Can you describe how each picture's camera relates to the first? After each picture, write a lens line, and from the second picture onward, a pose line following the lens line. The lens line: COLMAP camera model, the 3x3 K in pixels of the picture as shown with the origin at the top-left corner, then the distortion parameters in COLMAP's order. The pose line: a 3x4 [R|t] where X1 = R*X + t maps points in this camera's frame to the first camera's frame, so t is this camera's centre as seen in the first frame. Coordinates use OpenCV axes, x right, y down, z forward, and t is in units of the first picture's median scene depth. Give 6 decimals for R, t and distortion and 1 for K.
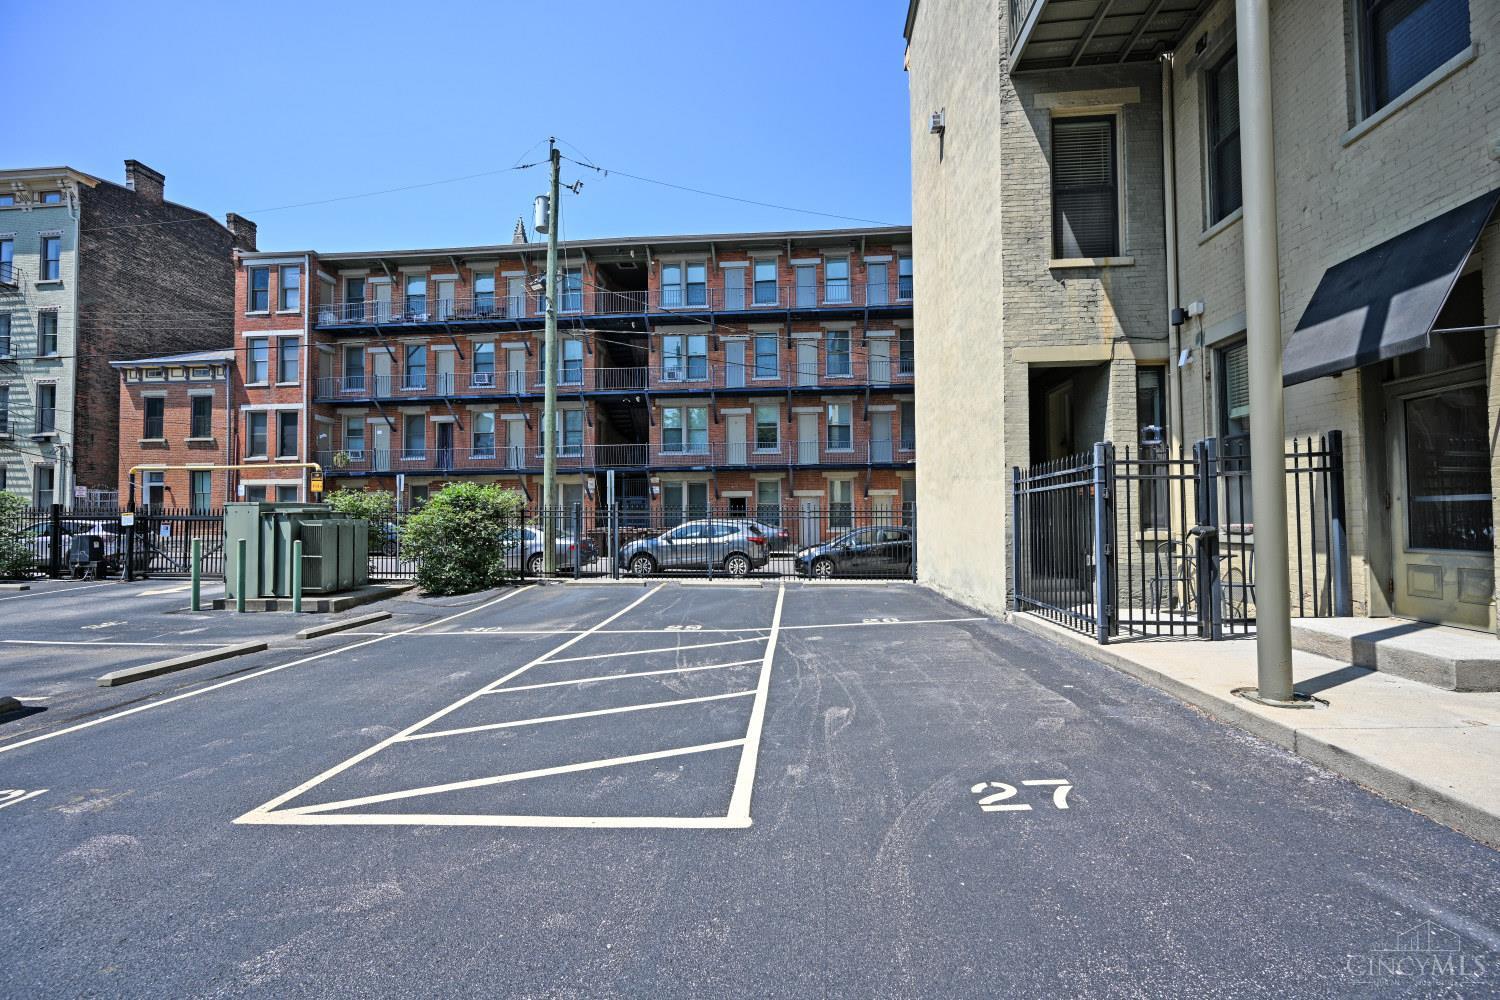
lens RADIAL K [[592.8, 0, 750.0], [0, 592.8, 500.0], [0, 0, 1]] dist [0.000283, 0.000127]
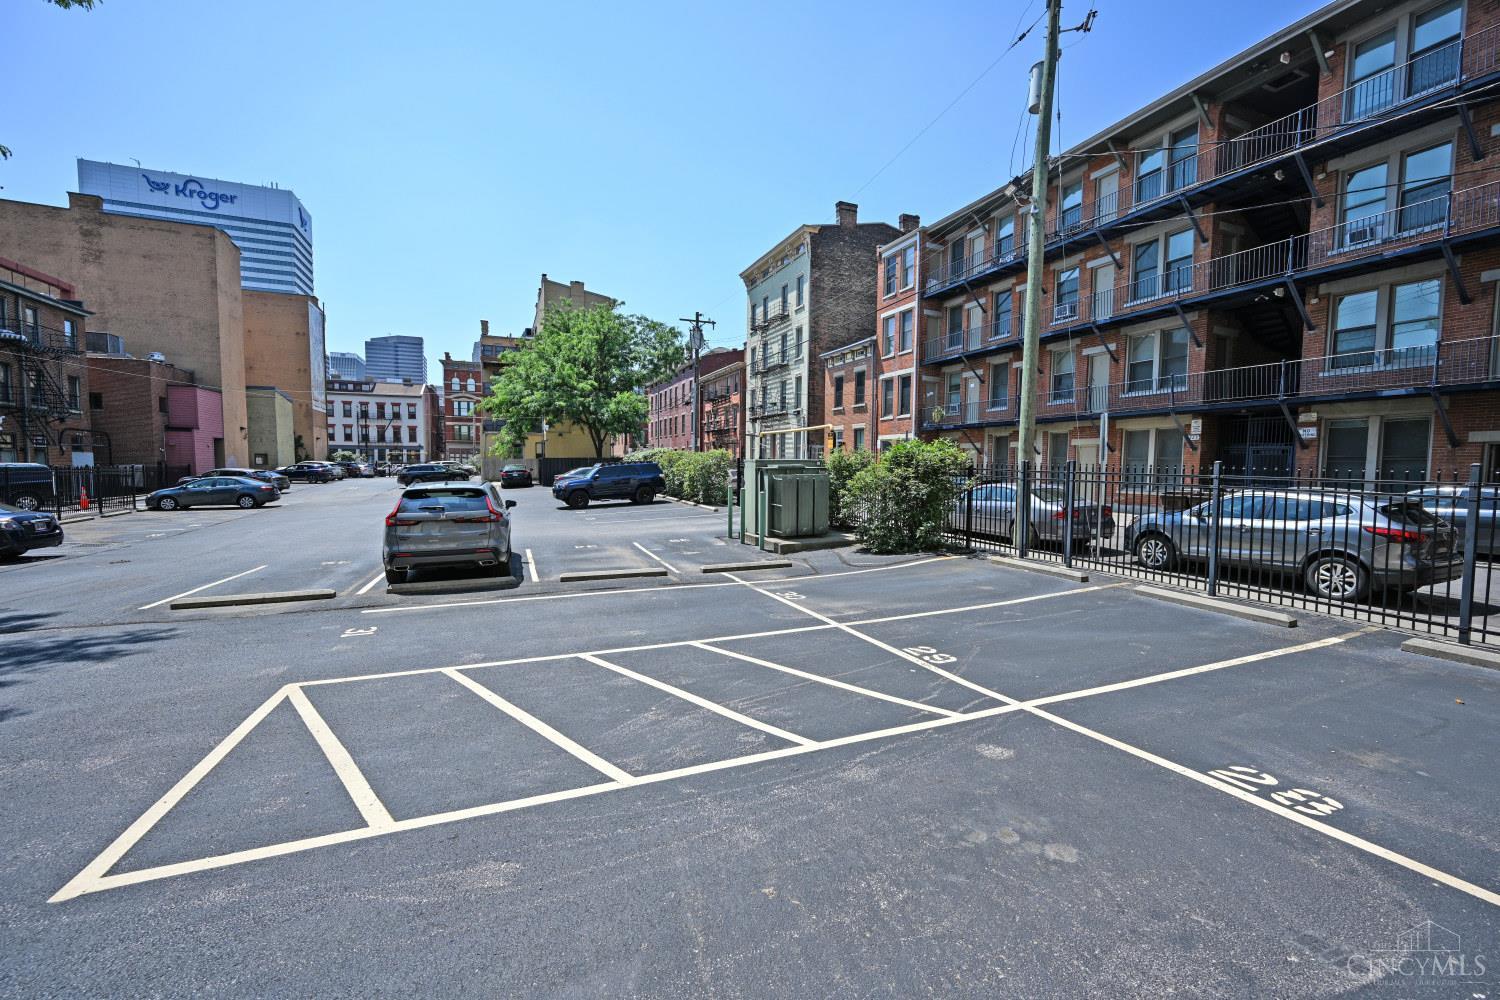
lens RADIAL K [[592.8, 0, 750.0], [0, 592.8, 500.0], [0, 0, 1]] dist [0.000283, 0.000127]
pose [[0.453476, 0.068396, -0.888640, 0.137461], [0.014457, 0.996356, 0.084064, -0.007677], [0.891151, -0.050968, 0.450834, 0.184571]]
